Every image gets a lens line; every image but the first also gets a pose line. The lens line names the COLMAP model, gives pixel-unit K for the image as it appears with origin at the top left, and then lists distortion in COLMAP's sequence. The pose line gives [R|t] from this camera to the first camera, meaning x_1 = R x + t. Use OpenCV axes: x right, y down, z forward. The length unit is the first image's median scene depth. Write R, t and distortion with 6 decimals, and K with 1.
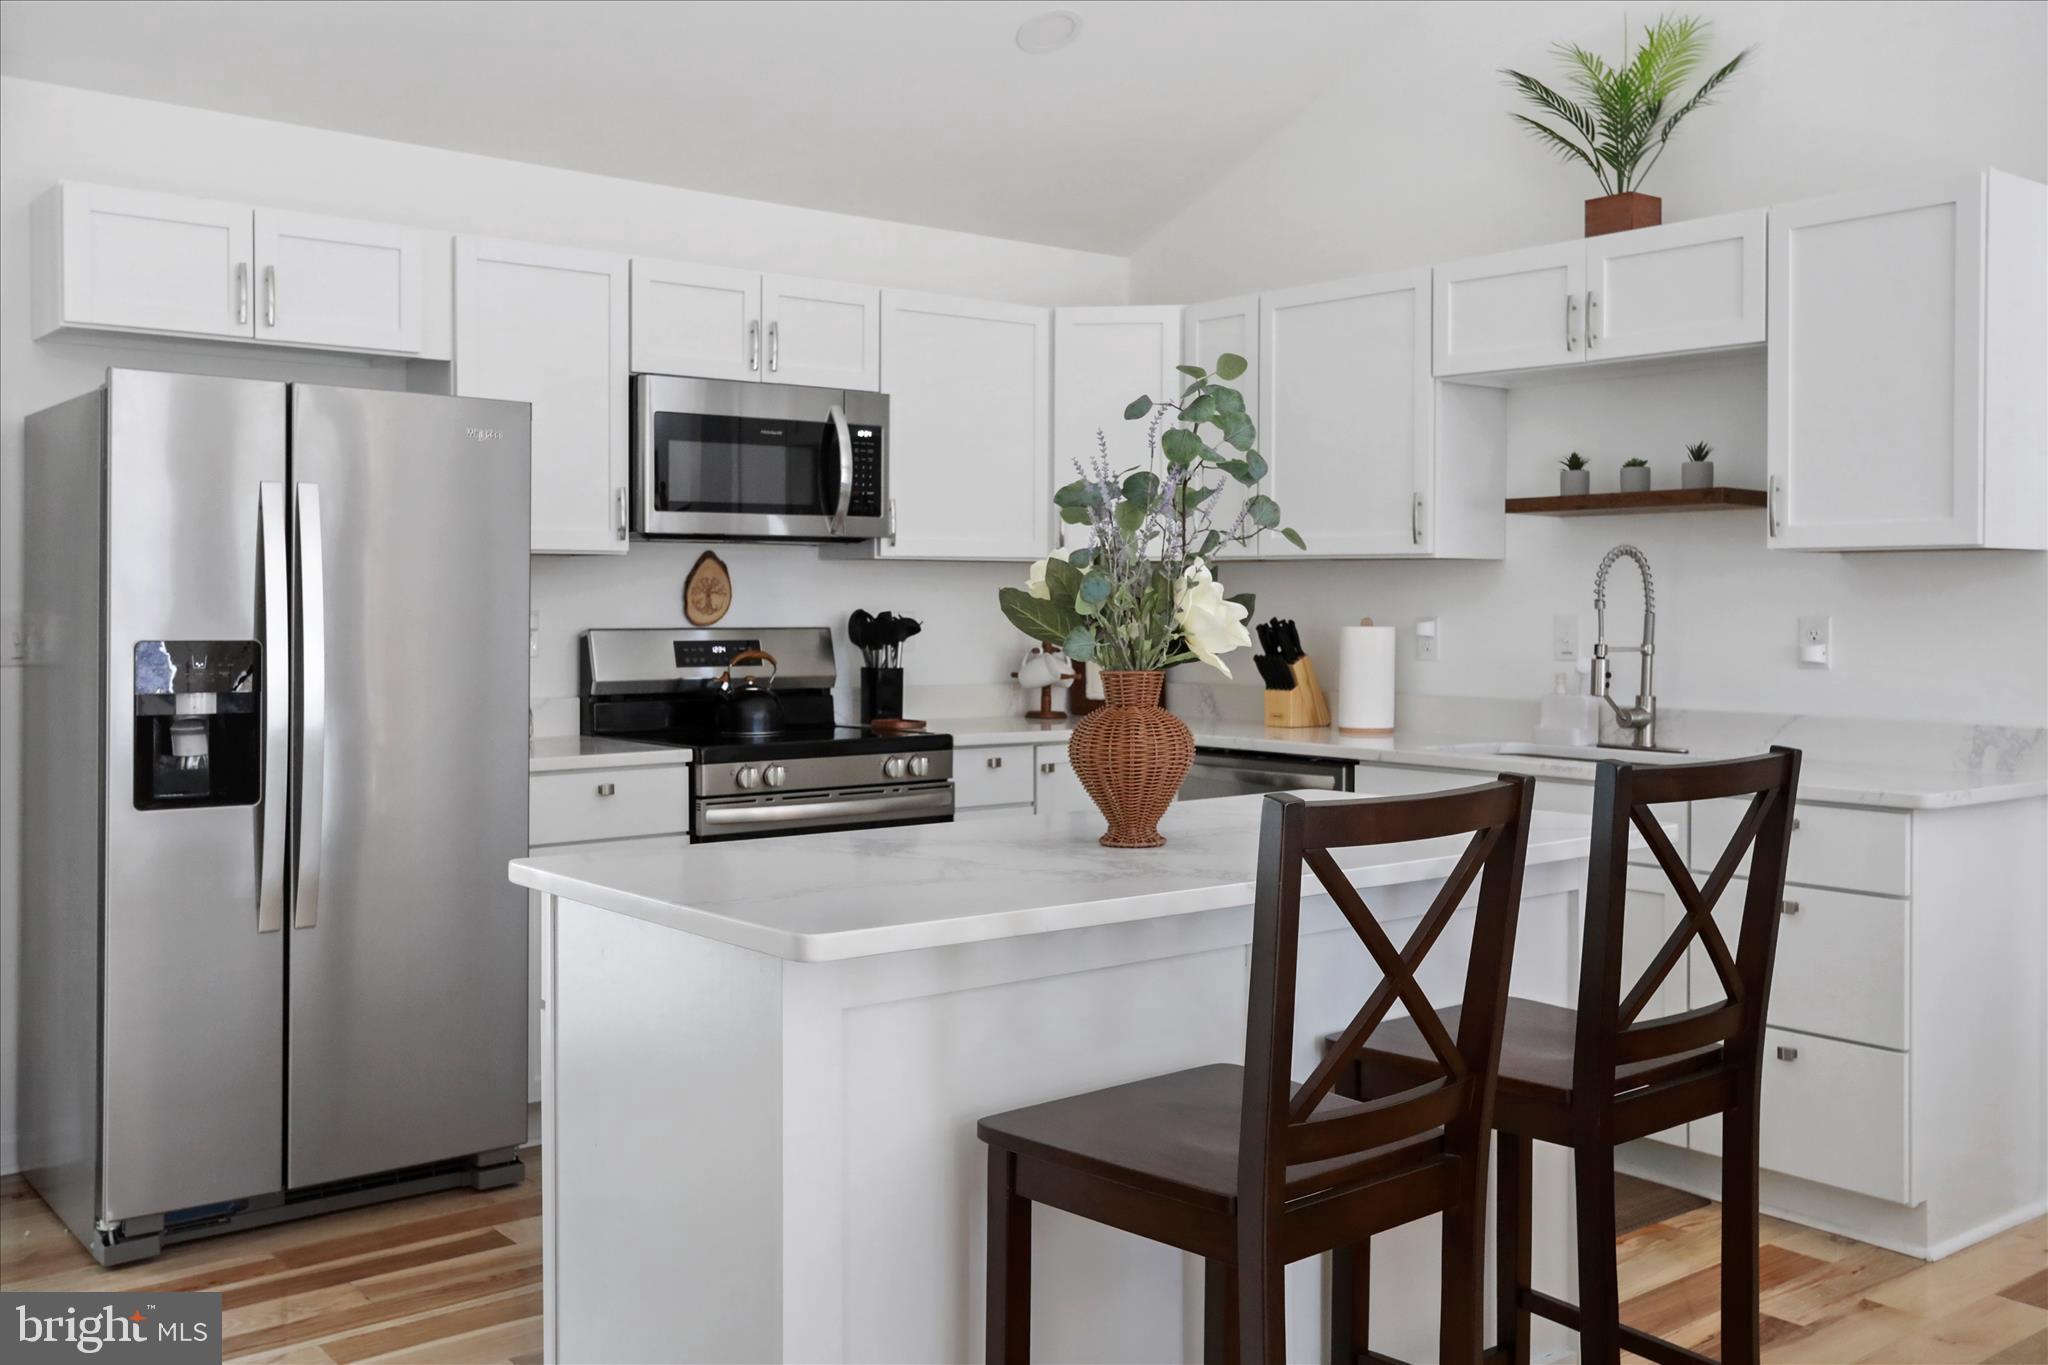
lens RADIAL K [[1968.0, 0, 1026.9], [0, 1968.0, 609.3], [0, 0, 1]] dist [0.000860, 0.004502]
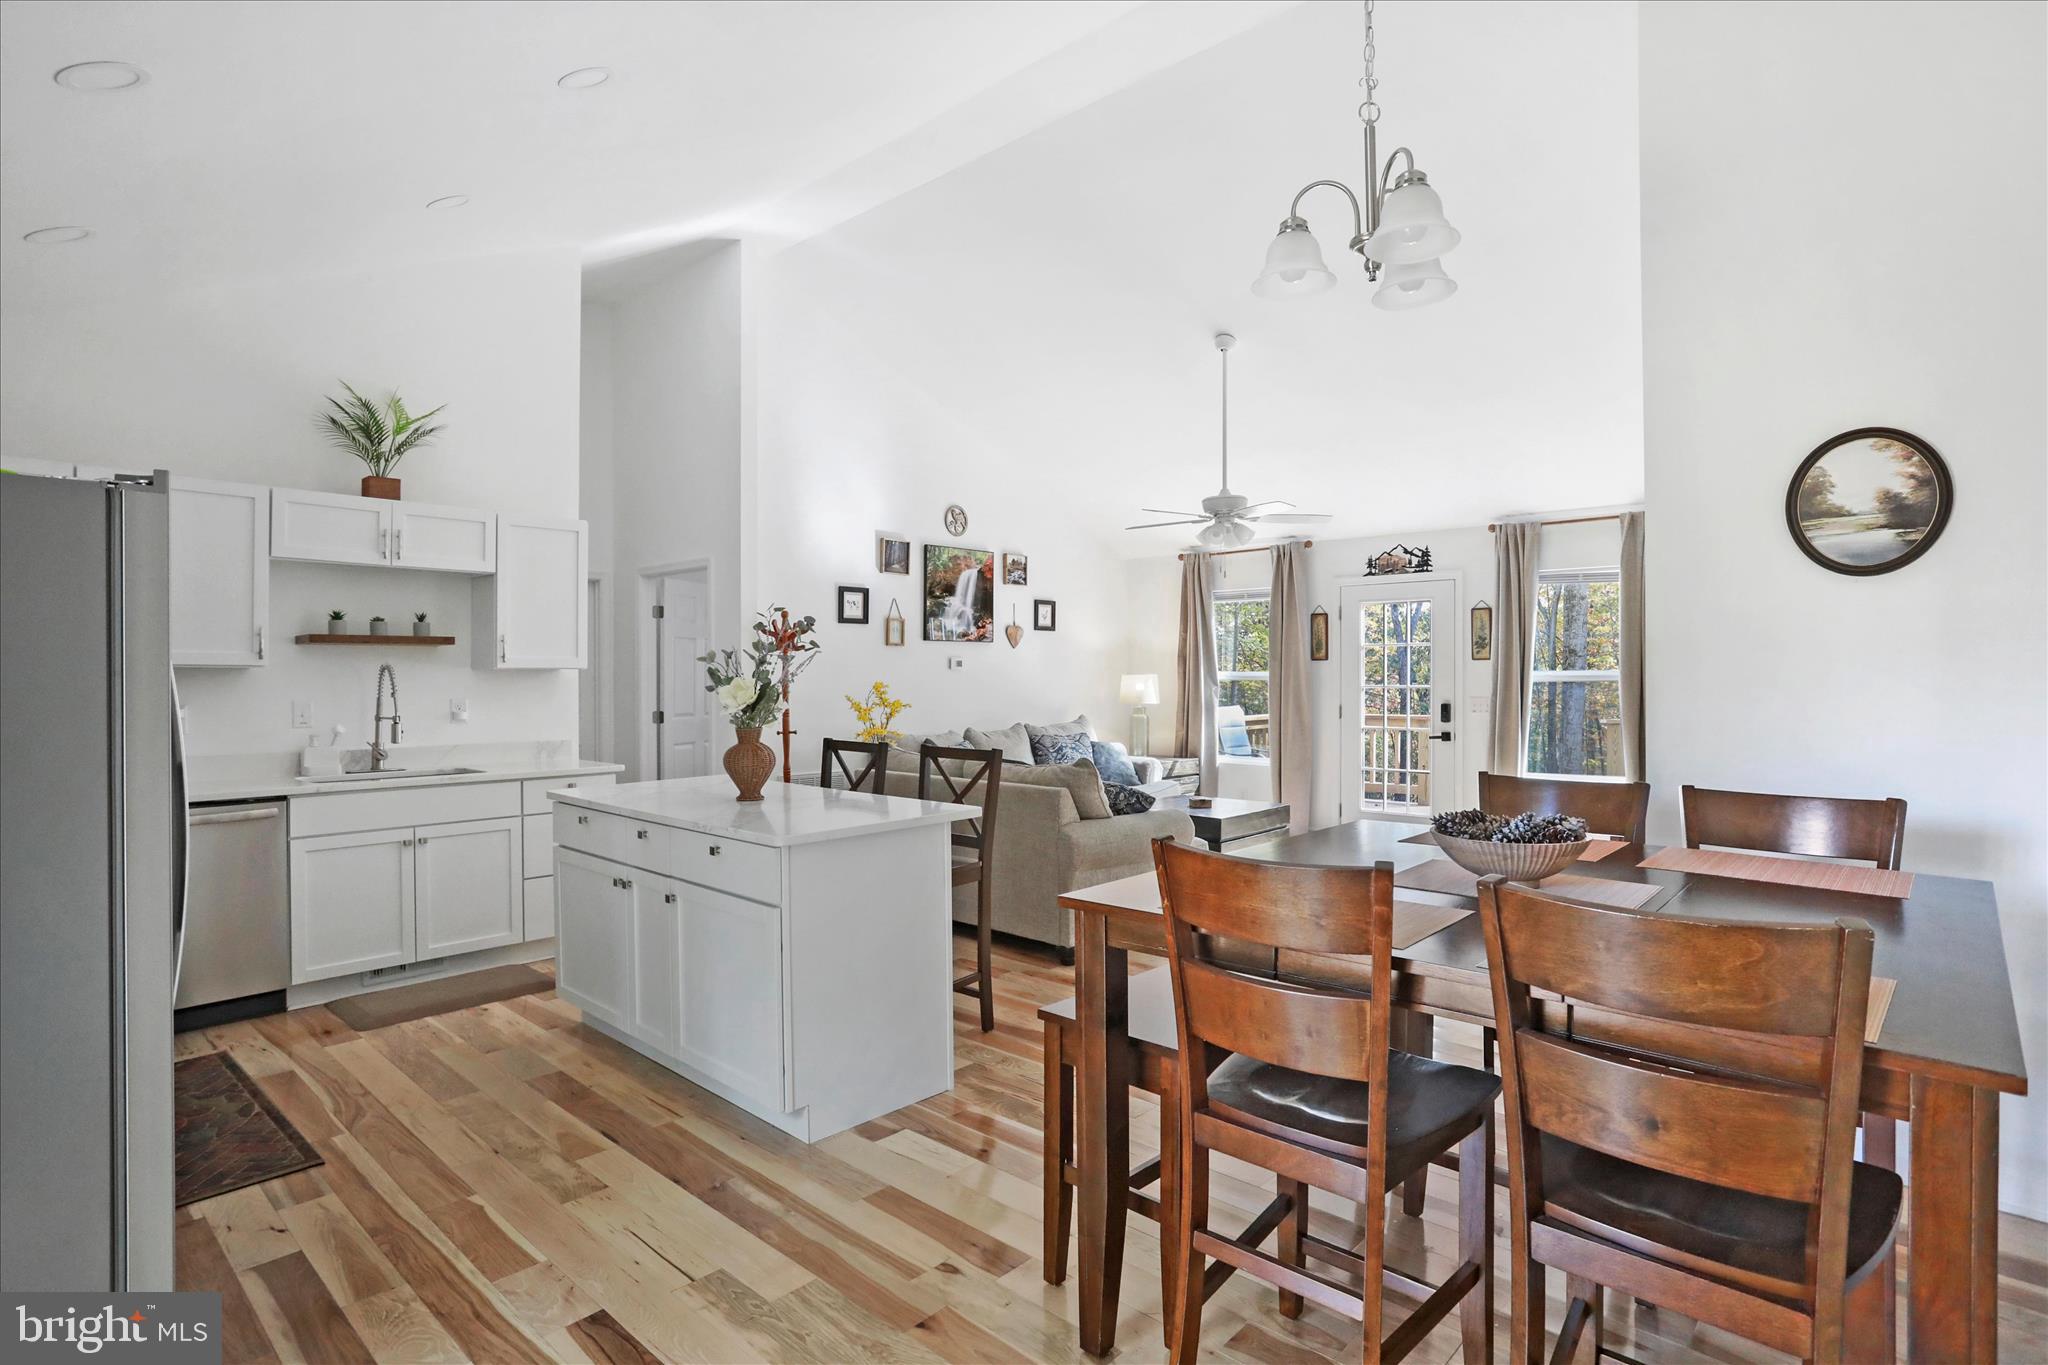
lens RADIAL K [[1018.4, 0, 1057.3], [0, 1018.4, 673.7], [0, 0, 1]] dist [-0.044724, 0.000408]
pose [[-0.174235, -0.001119, 0.984703, -0.695220], [0.008917, 0.999957, 0.002714, -0.017617], [-0.984664, 0.009253, -0.174218, 0.485879]]
